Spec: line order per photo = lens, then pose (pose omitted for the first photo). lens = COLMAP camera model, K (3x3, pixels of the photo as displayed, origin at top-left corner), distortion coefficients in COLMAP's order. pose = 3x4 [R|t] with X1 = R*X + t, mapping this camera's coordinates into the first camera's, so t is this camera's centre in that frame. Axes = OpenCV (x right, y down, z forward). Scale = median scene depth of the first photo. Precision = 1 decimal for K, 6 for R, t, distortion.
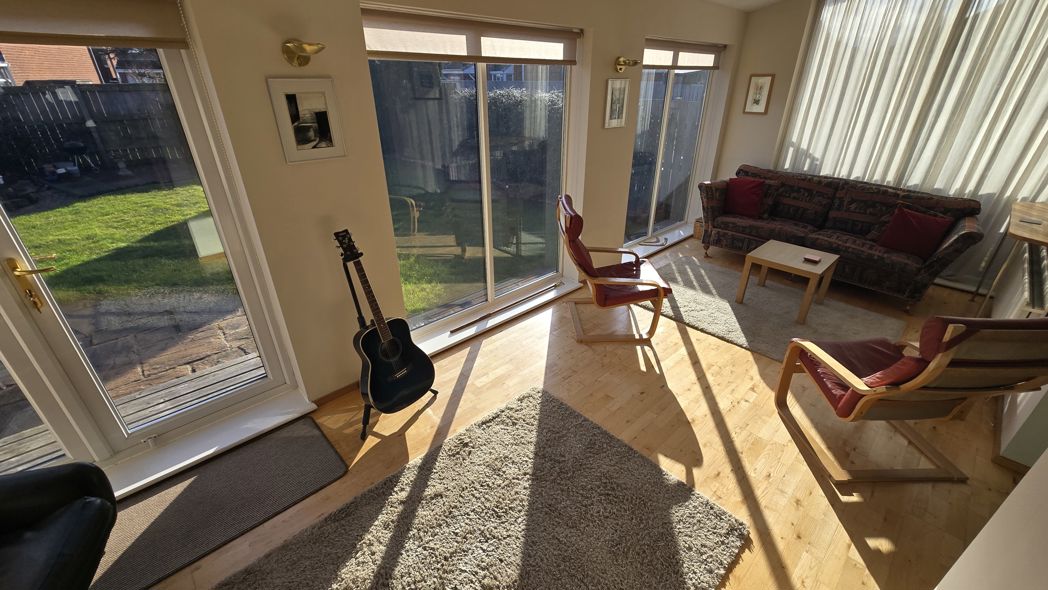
lens RADIAL K [[430.3, 0, 529.6], [0, 430.3, 298.3], [0, 0, 1]] dist [-0.001943, -0.000977]
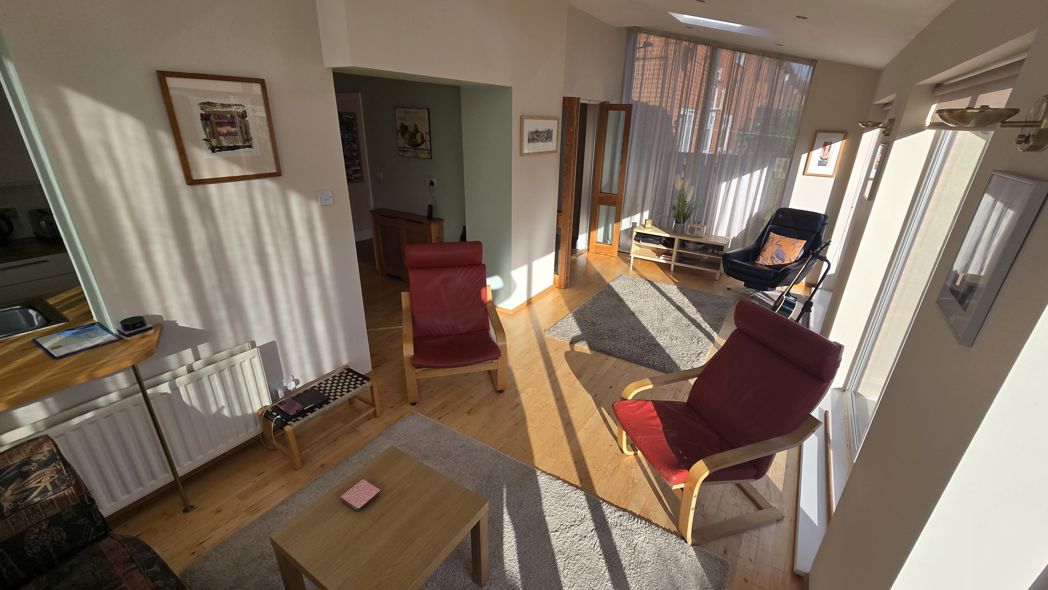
lens RADIAL K [[430.3, 0, 531.1], [0, 430.3, 295.2], [0, 0, 1]] dist [-0.001943, -0.000977]
pose [[-0.970236, 0.058328, -0.235032, 0.847721], [-0.141254, 0.652026, 0.744922, -0.913132], [0.196696, 0.755950, -0.624380, 1.726972]]
